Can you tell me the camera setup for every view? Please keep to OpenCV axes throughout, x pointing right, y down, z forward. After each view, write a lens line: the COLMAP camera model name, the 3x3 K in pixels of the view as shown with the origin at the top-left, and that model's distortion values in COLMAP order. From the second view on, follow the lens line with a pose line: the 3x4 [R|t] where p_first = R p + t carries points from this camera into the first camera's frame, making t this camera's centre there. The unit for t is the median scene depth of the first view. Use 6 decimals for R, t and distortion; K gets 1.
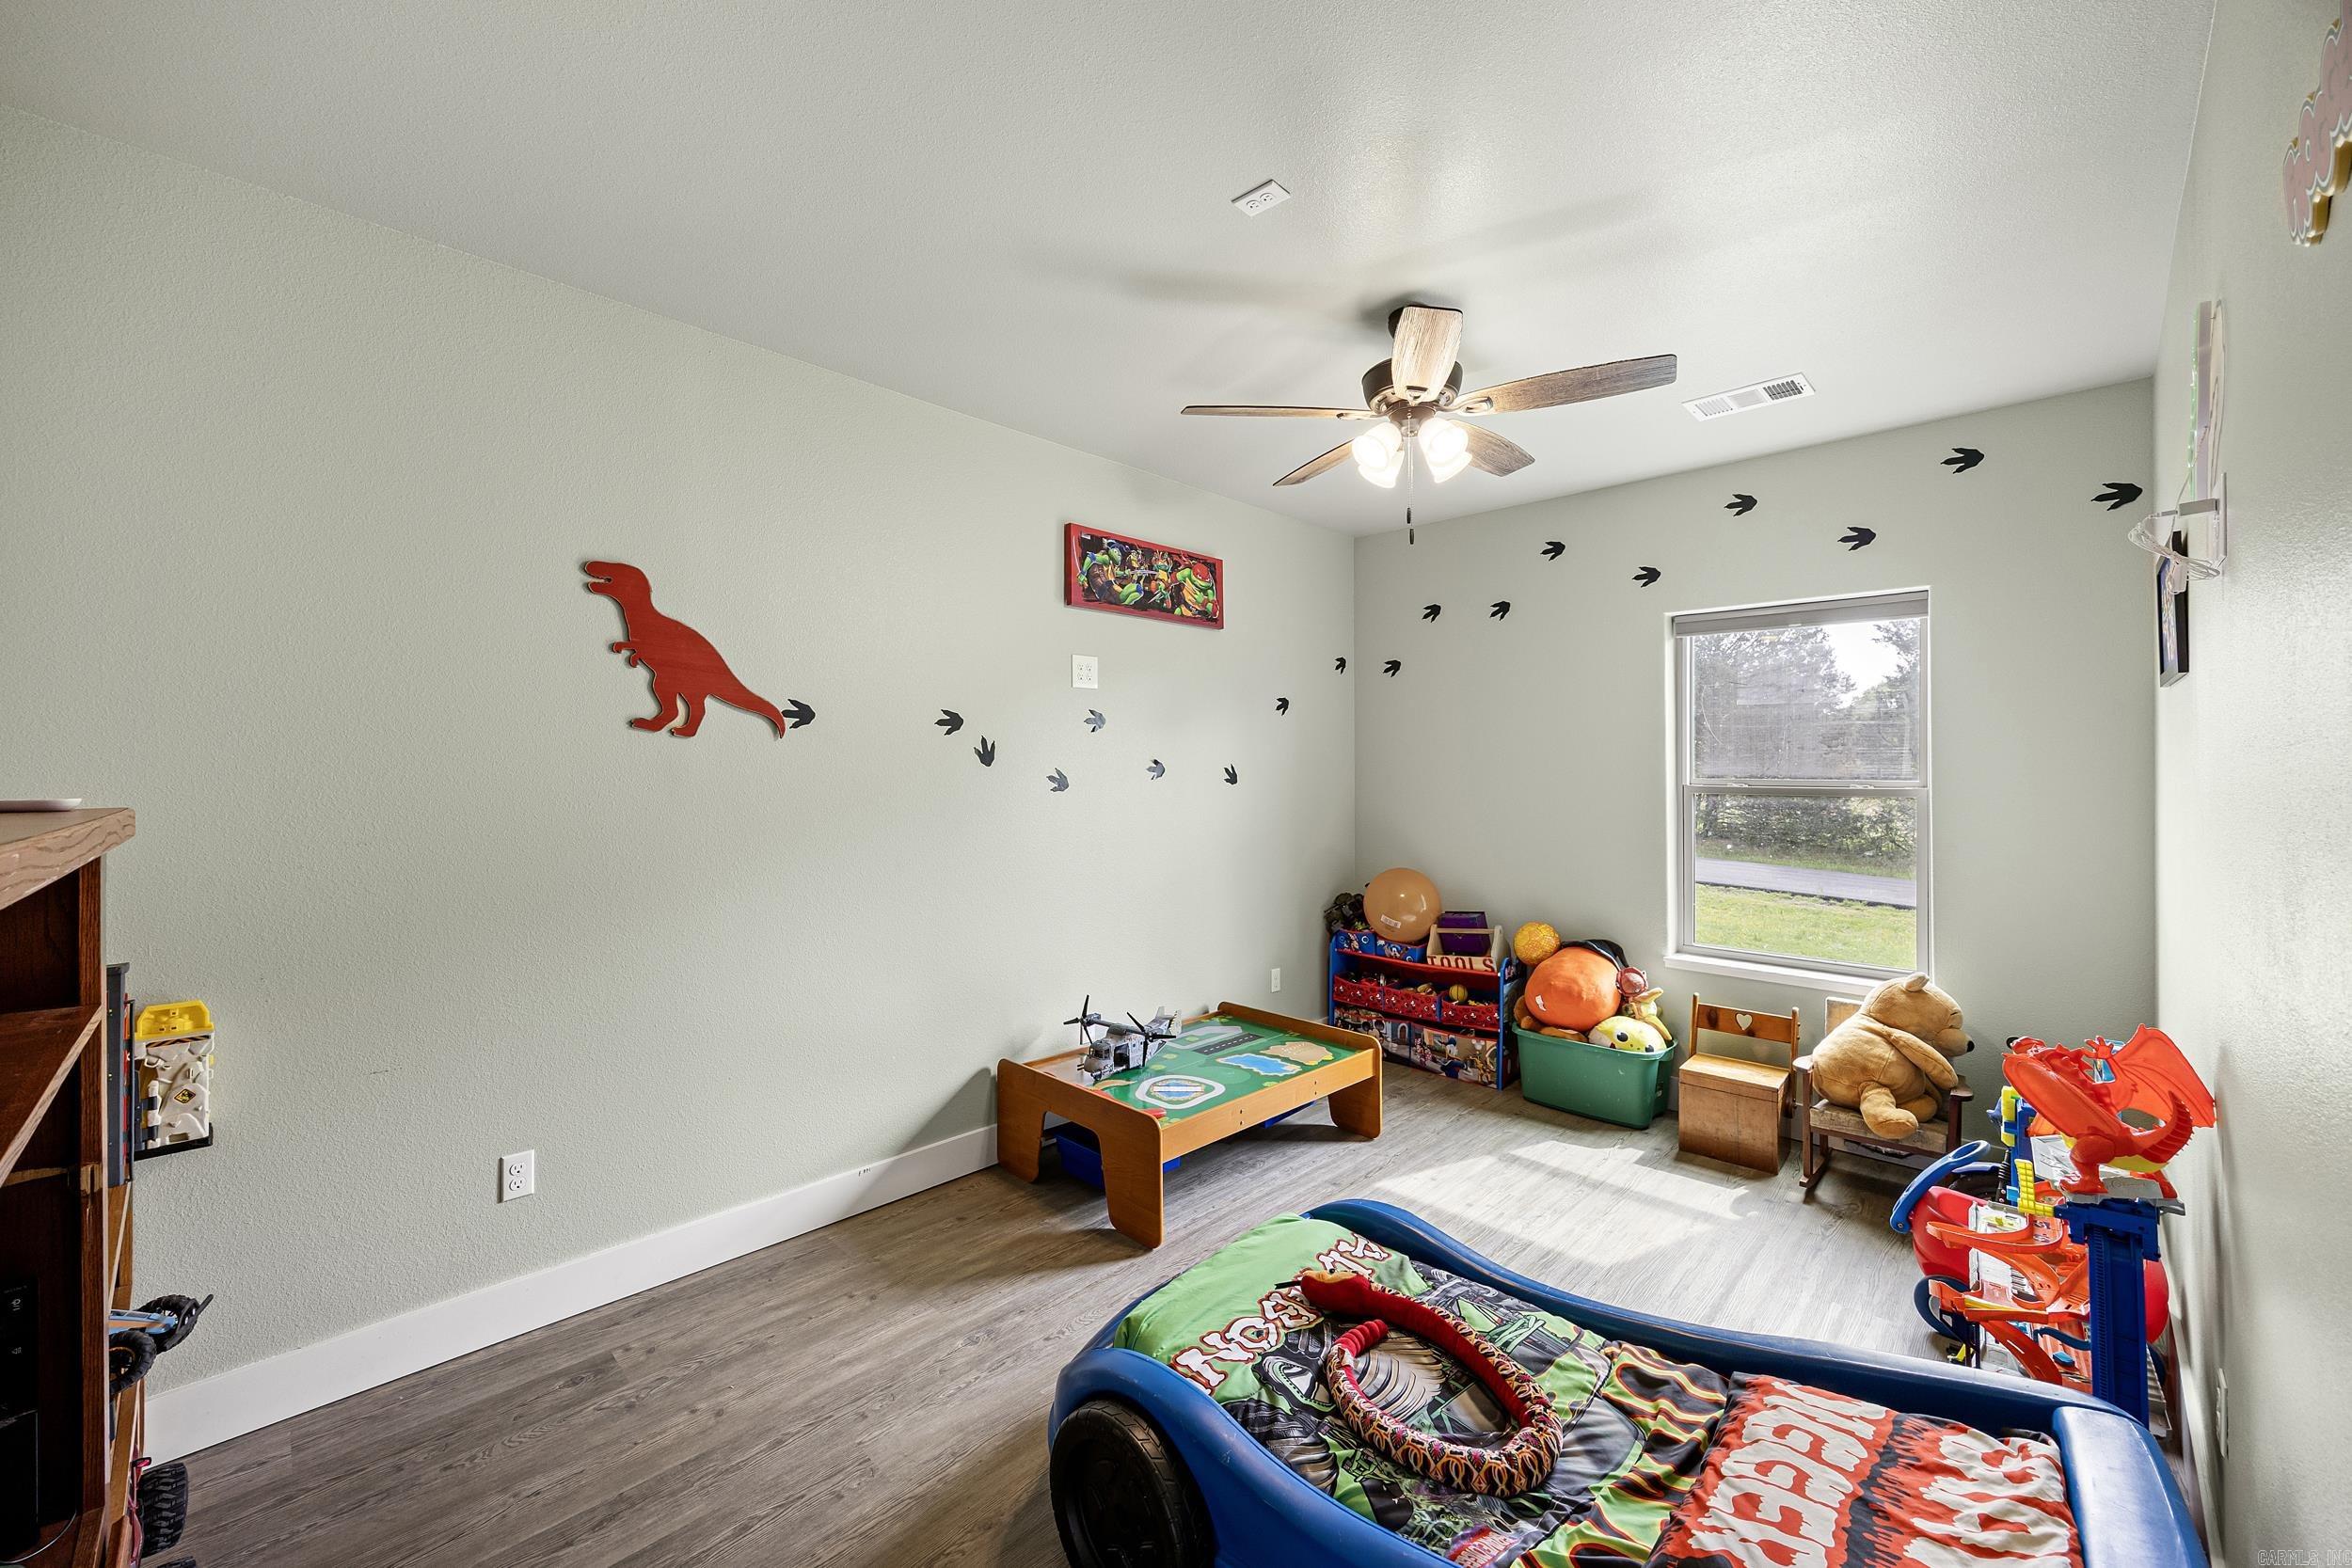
lens RADIAL K [[911.4, 0, 1172.5], [0, 911.4, 776.1], [0, 0, 1]] dist [-0.002458, -0.000066]
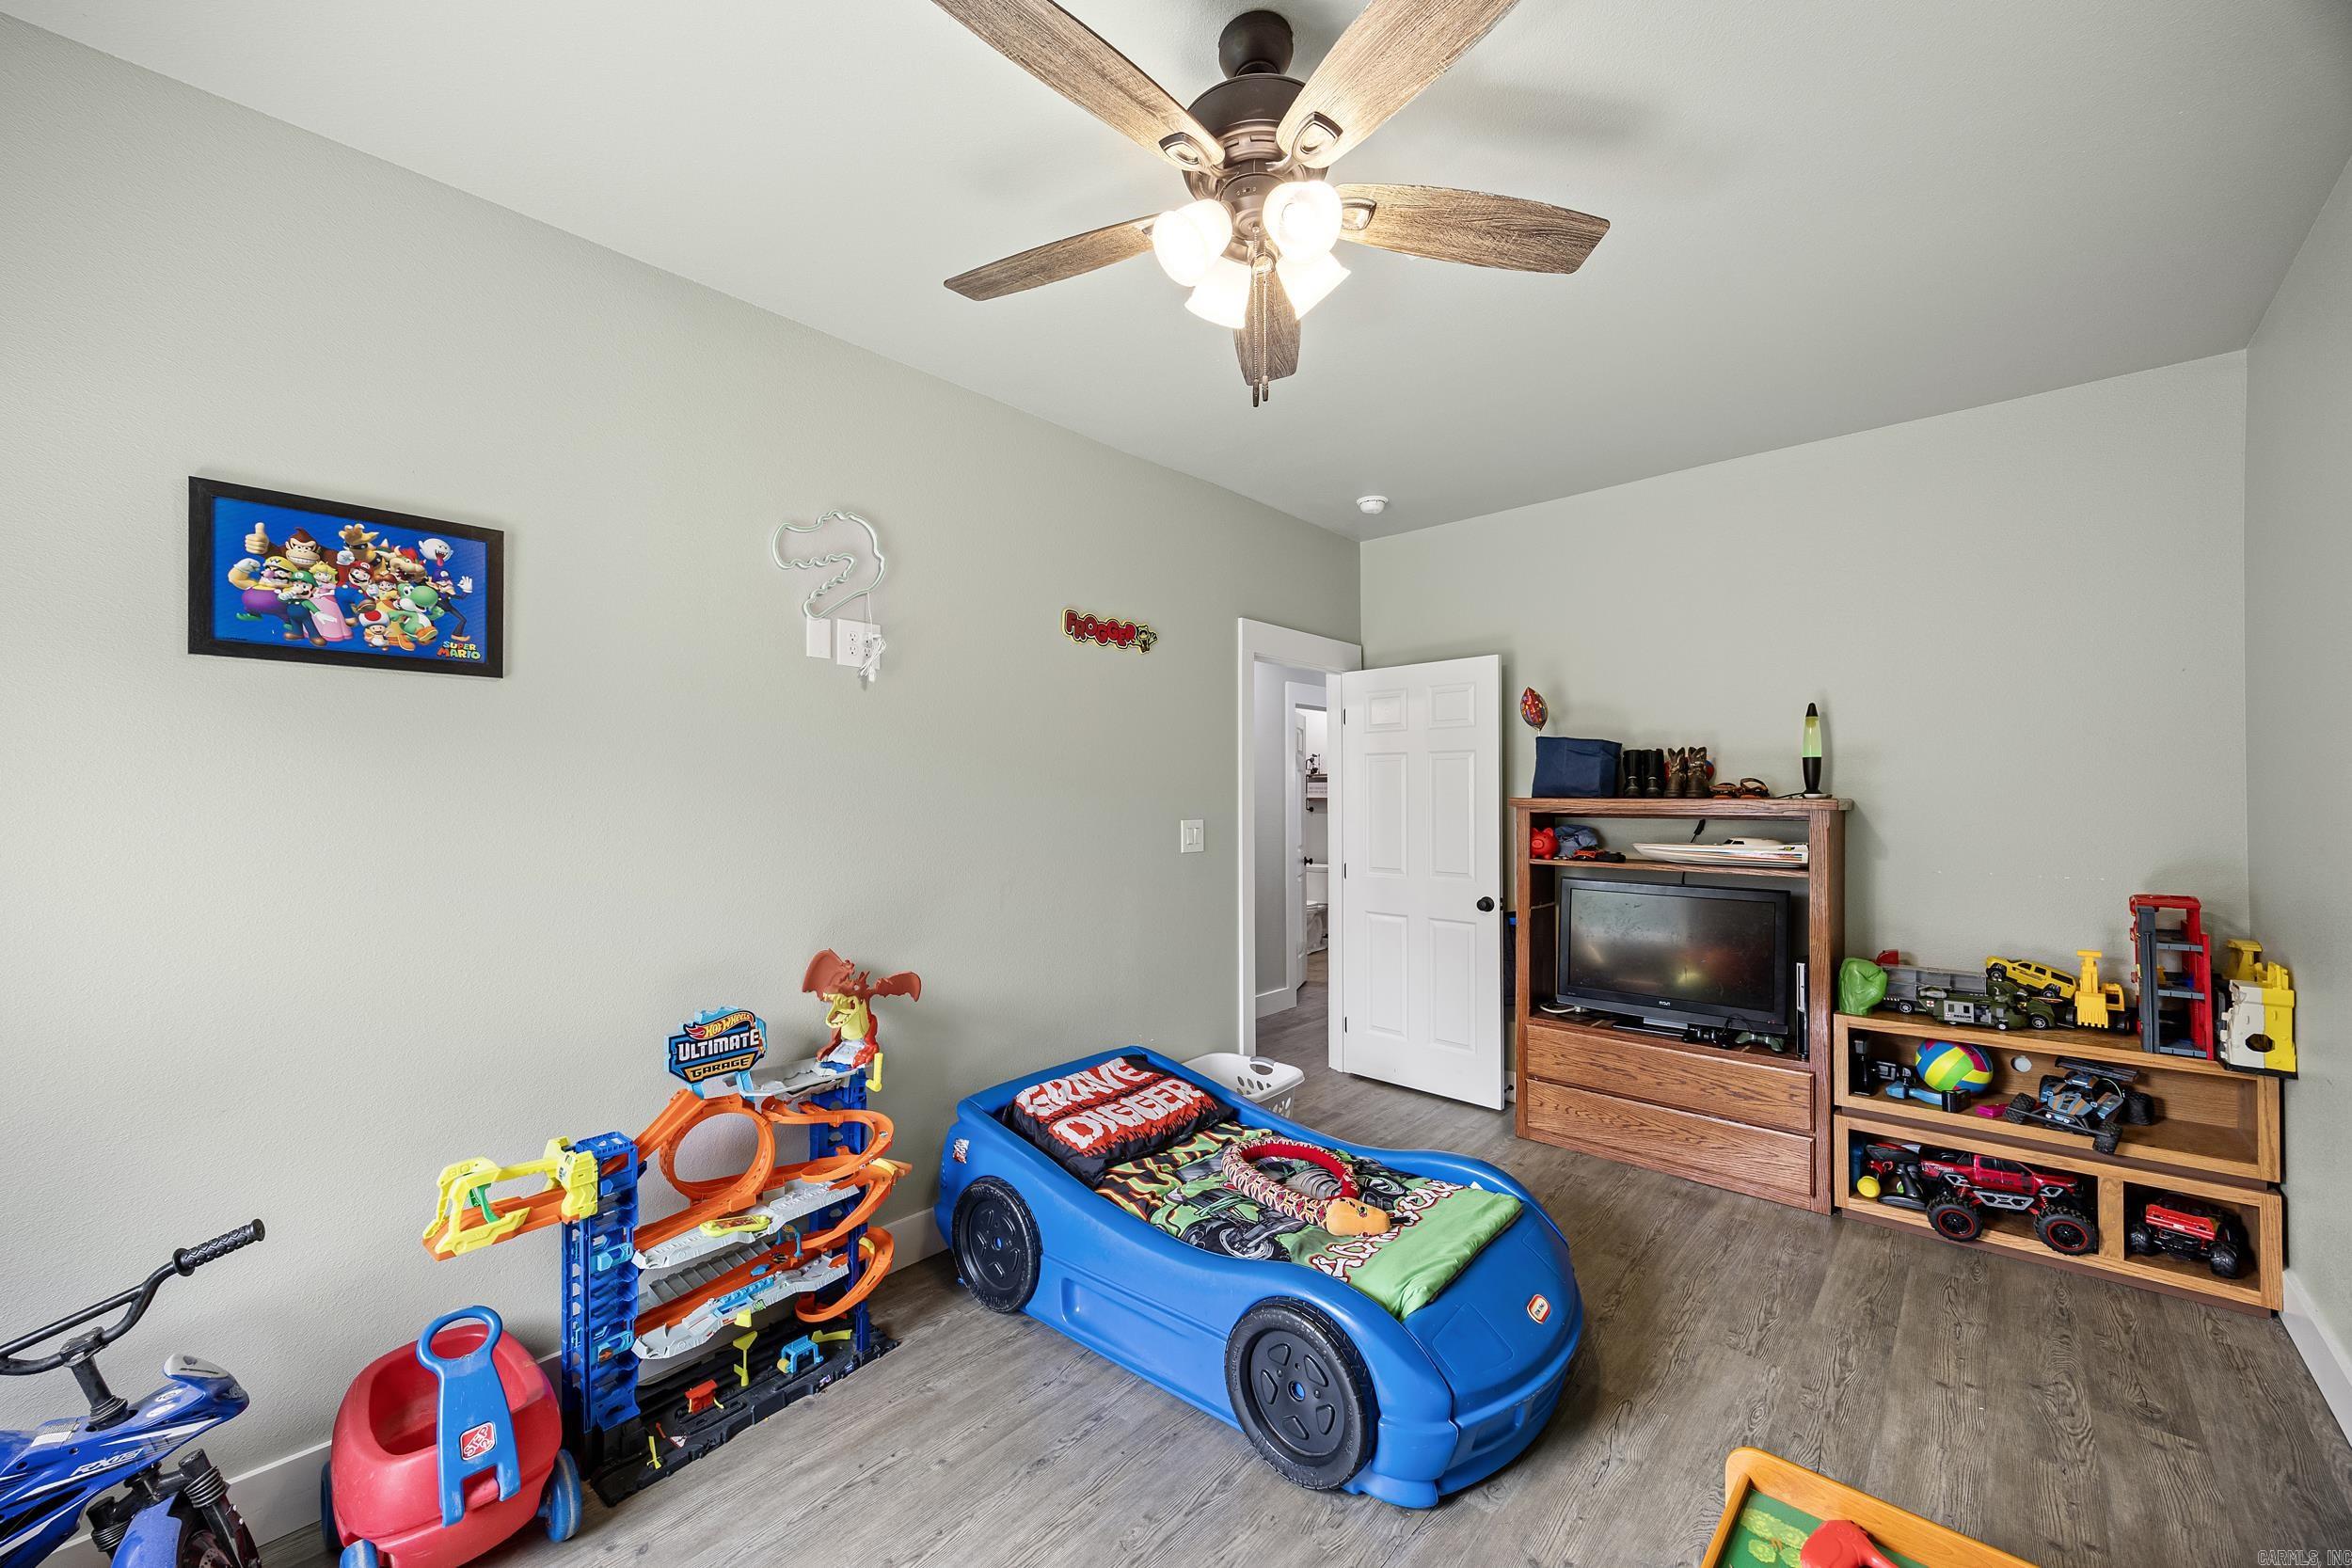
lens RADIAL K [[911.4, 0, 1180.1], [0, 911.4, 784.7], [0, 0, 1]] dist [-0.002458, -0.000066]
pose [[-0.998956, 0.007631, -0.045037, 0.488258], [0.007933, 0.999947, -0.006530, 0.005793], [0.044985, -0.006880, -0.998964, 2.306198]]
